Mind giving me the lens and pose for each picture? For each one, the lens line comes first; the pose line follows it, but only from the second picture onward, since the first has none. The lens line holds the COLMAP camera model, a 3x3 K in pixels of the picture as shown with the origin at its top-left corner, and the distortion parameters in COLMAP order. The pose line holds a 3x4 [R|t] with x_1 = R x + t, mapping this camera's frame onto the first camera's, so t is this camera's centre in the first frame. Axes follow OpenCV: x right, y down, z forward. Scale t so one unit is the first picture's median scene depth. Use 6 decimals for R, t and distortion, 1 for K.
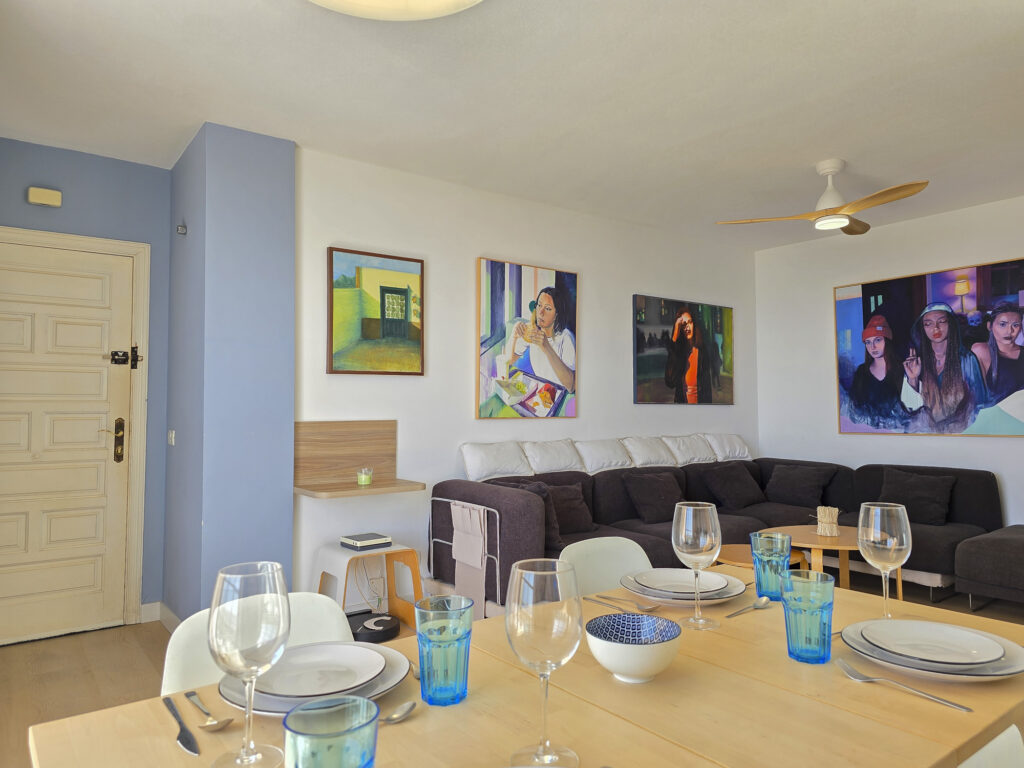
lens RADIAL K [[686.4, 0, 507.8], [0, 686.4, 377.2], [0, 0, 1]] dist [0.053883, -0.054405]
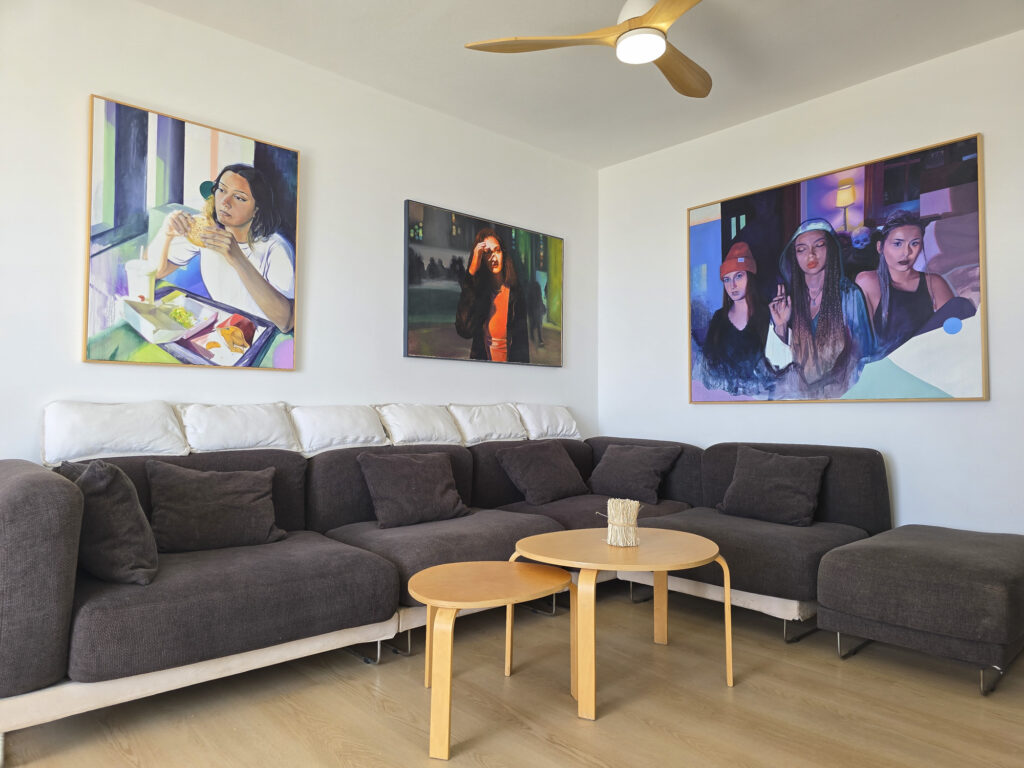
lens RADIAL K [[686.4, 0, 501.5], [0, 686.4, 388.5], [0, 0, 1]] dist [0.053883, -0.054405]
pose [[0.995630, 0.009024, 0.092952, 0.233306], [-0.010784, 0.999771, 0.018458, 0.060988], [-0.092764, -0.019380, 0.995499, 0.313237]]
